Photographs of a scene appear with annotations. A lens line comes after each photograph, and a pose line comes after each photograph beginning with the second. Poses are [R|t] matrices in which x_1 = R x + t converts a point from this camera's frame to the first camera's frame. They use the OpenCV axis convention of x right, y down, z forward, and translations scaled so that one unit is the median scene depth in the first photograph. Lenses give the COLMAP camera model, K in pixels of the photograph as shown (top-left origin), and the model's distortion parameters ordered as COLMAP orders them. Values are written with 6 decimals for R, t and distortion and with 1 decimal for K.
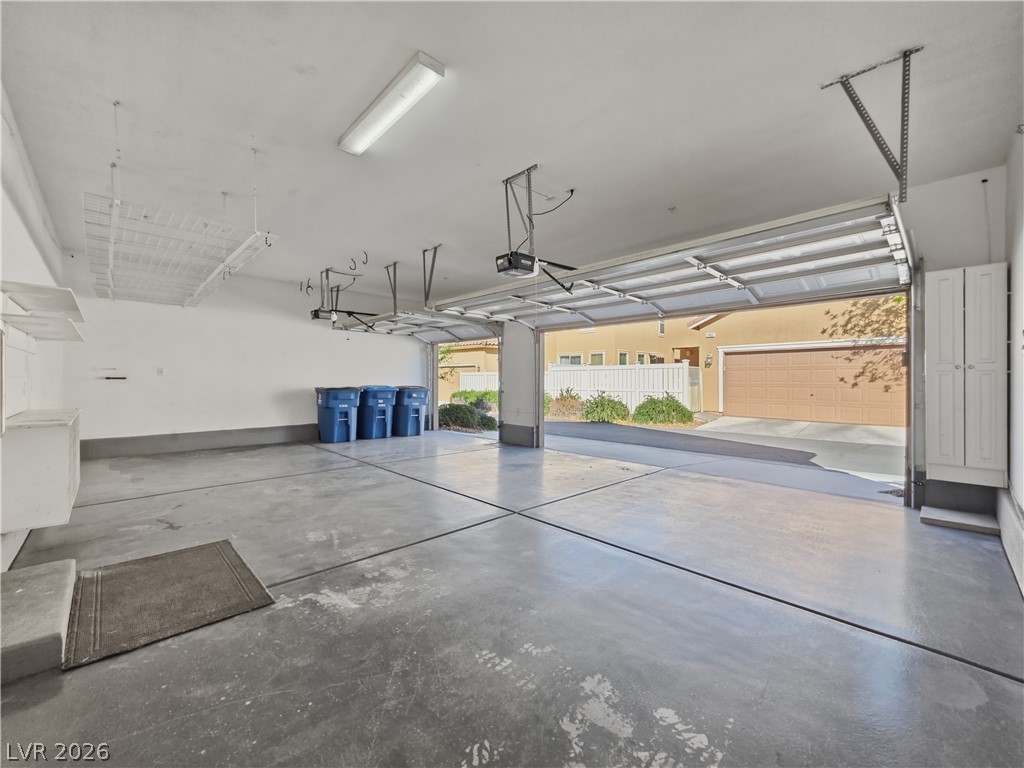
lens RADIAL K [[417.6, 0, 510.5], [0, 417.6, 377.3], [0, 0, 1]] dist [0.003230, 0.000134]
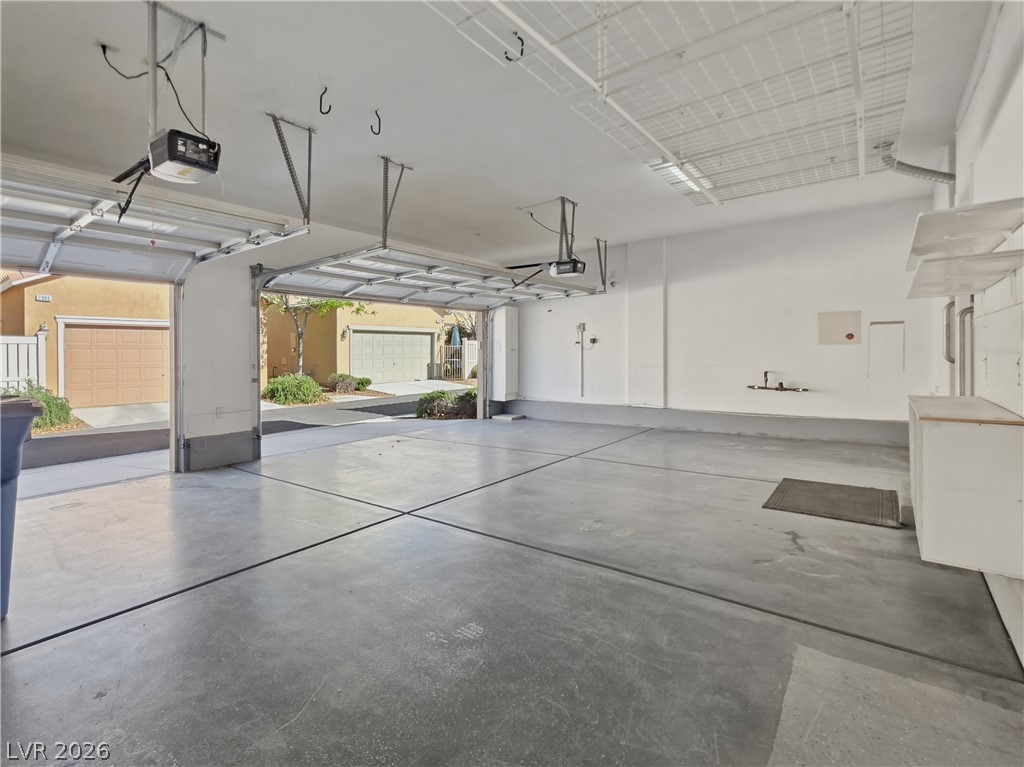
lens RADIAL K [[411.5, 0, 482.2], [0, 411.5, 351.9], [0, 0, 1]] dist [-0.001657, -0.000172]
pose [[-0.031818, 0.027767, 0.999108, -0.743827], [-0.011679, 0.999535, -0.028151, 0.010597], [-0.999425, -0.012564, -0.031478, 0.761291]]
